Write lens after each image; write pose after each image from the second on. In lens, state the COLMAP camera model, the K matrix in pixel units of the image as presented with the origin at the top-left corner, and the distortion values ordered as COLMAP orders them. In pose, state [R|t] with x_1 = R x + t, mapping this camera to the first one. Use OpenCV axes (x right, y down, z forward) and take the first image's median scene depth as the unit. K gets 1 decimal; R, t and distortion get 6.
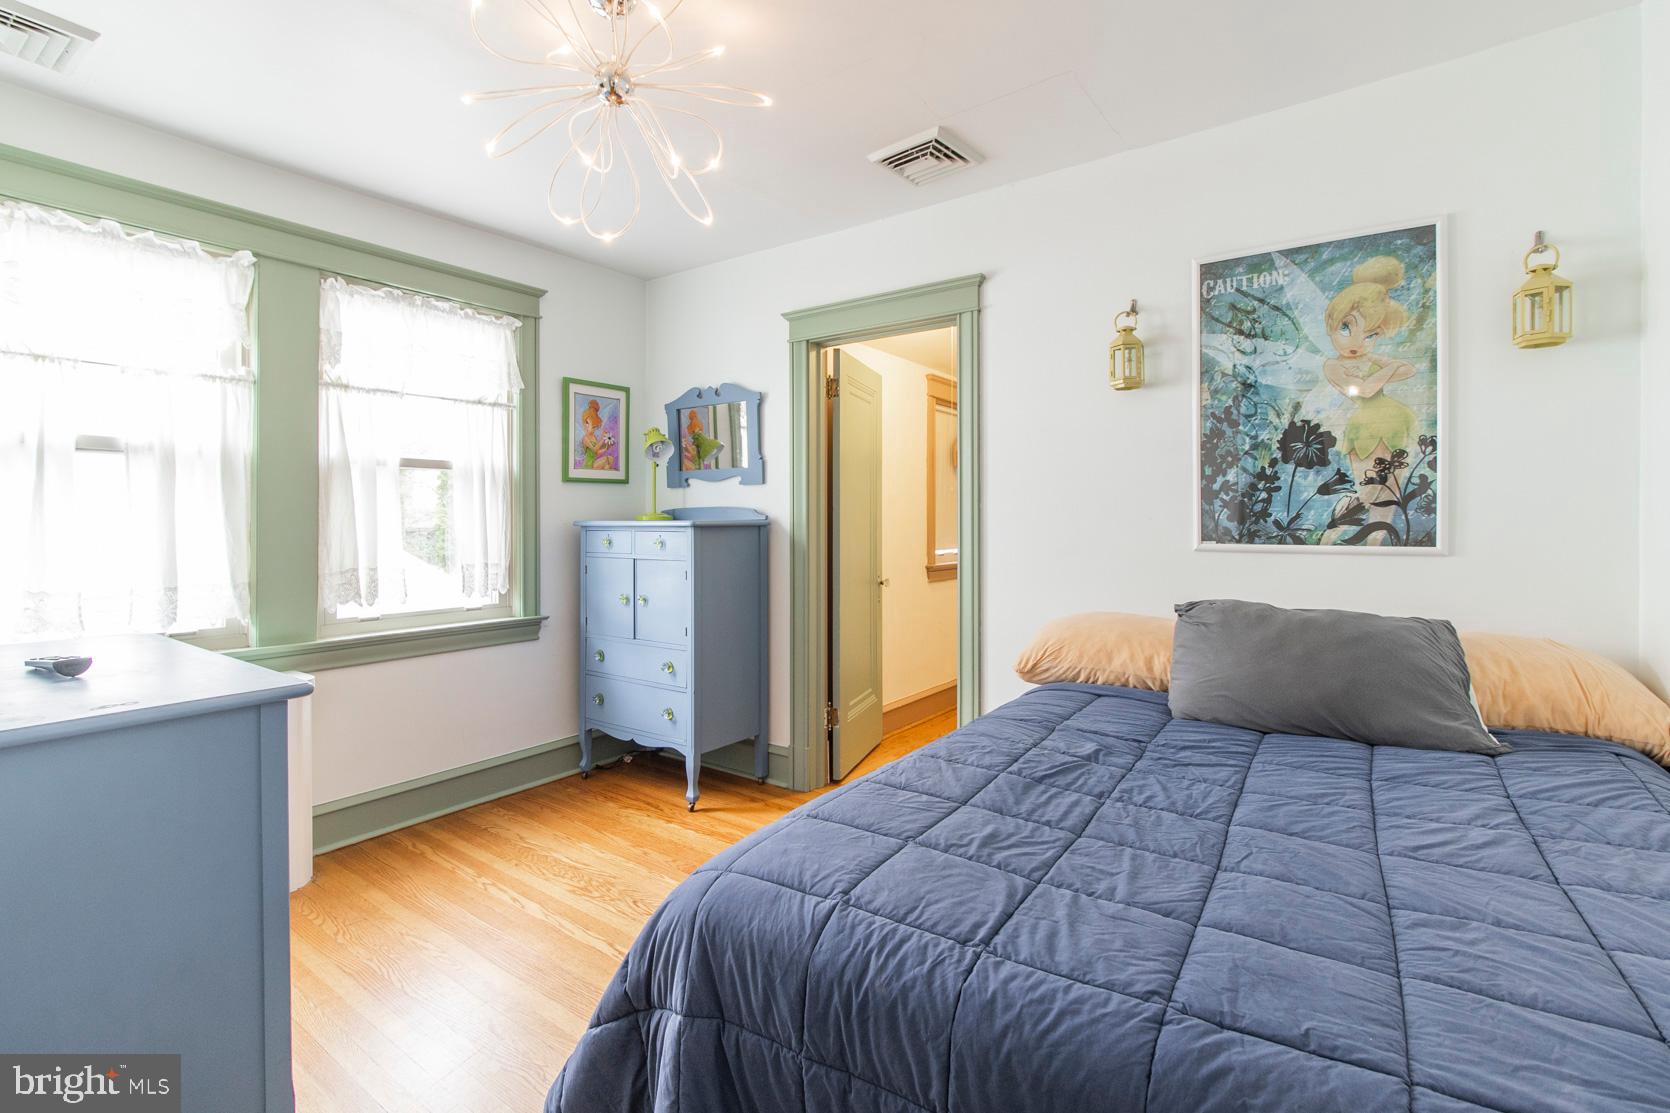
lens RADIAL K [[763.6, 0, 830.3], [0, 763.6, 547.4], [0, 0, 1]] dist [-0.002790, -0.000697]
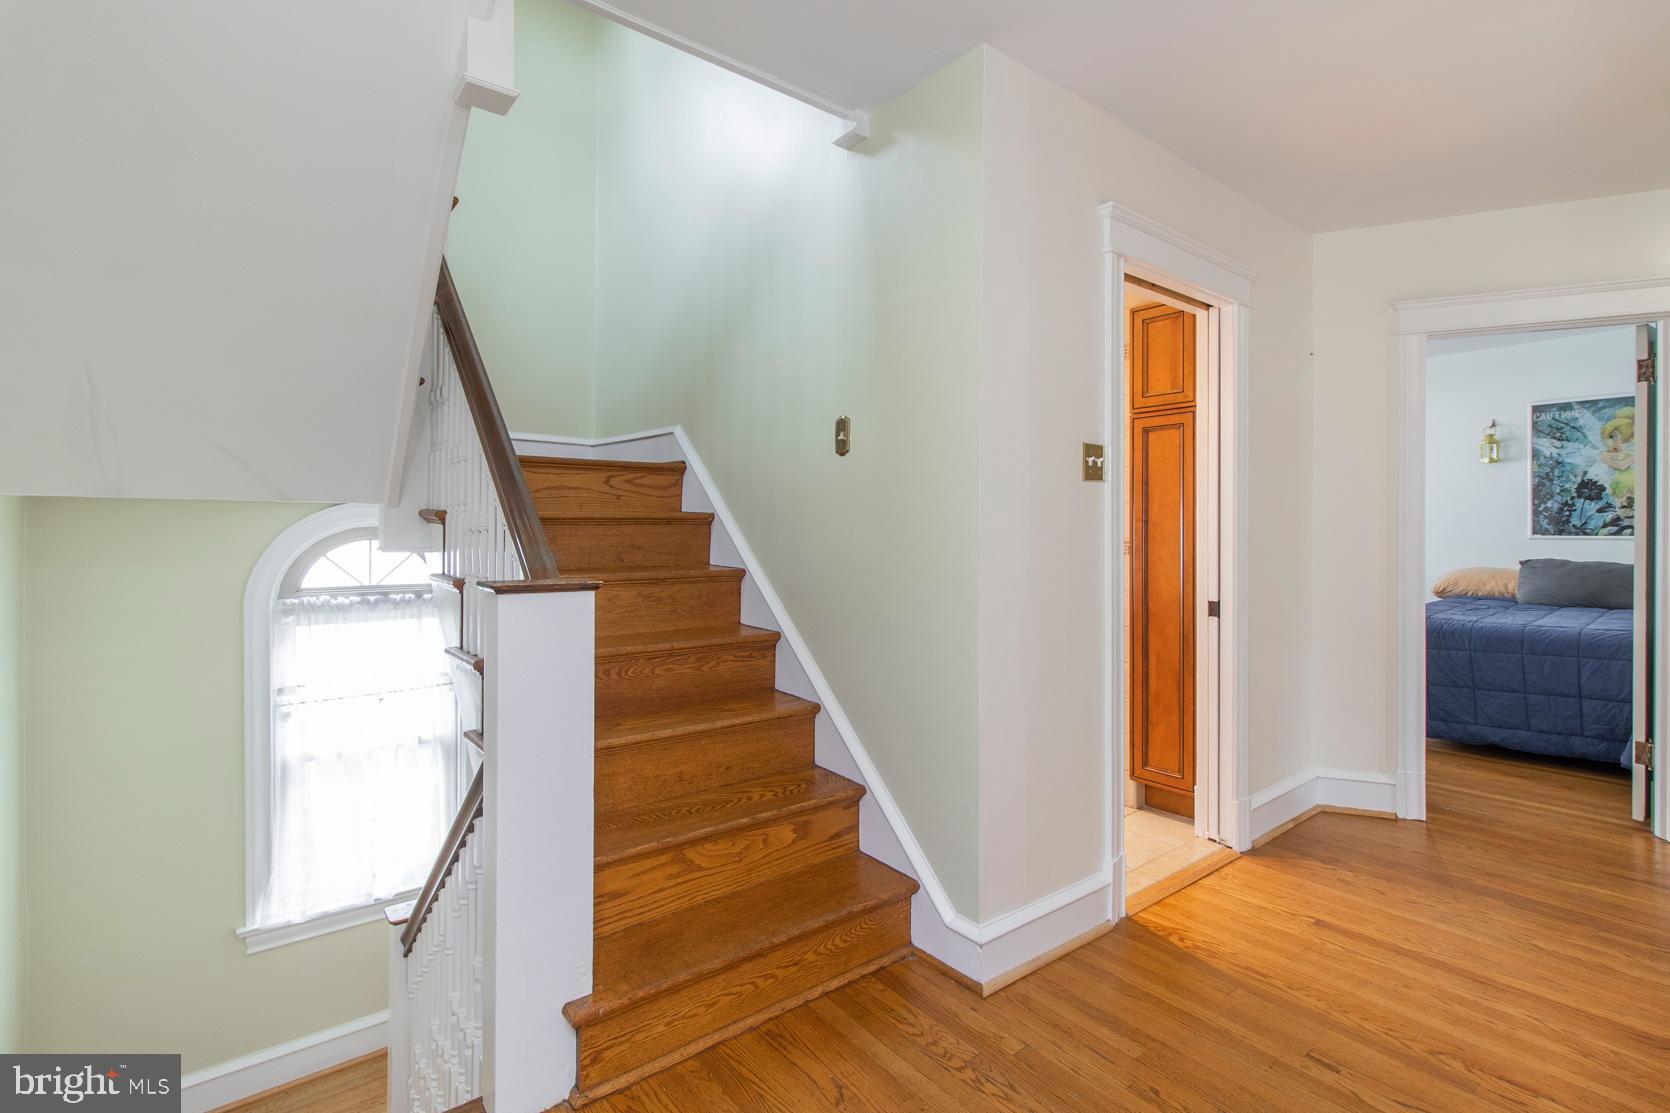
lens RADIAL K [[763.6, 0, 840.0], [0, 763.6, 550.6], [0, 0, 1]] dist [-0.002790, -0.000697]
pose [[0.960254, 0.003089, -0.279112, -0.826876], [-0.003994, 0.999988, -0.002673, 0.053333], [0.279101, 0.003682, 0.960255, -1.682337]]
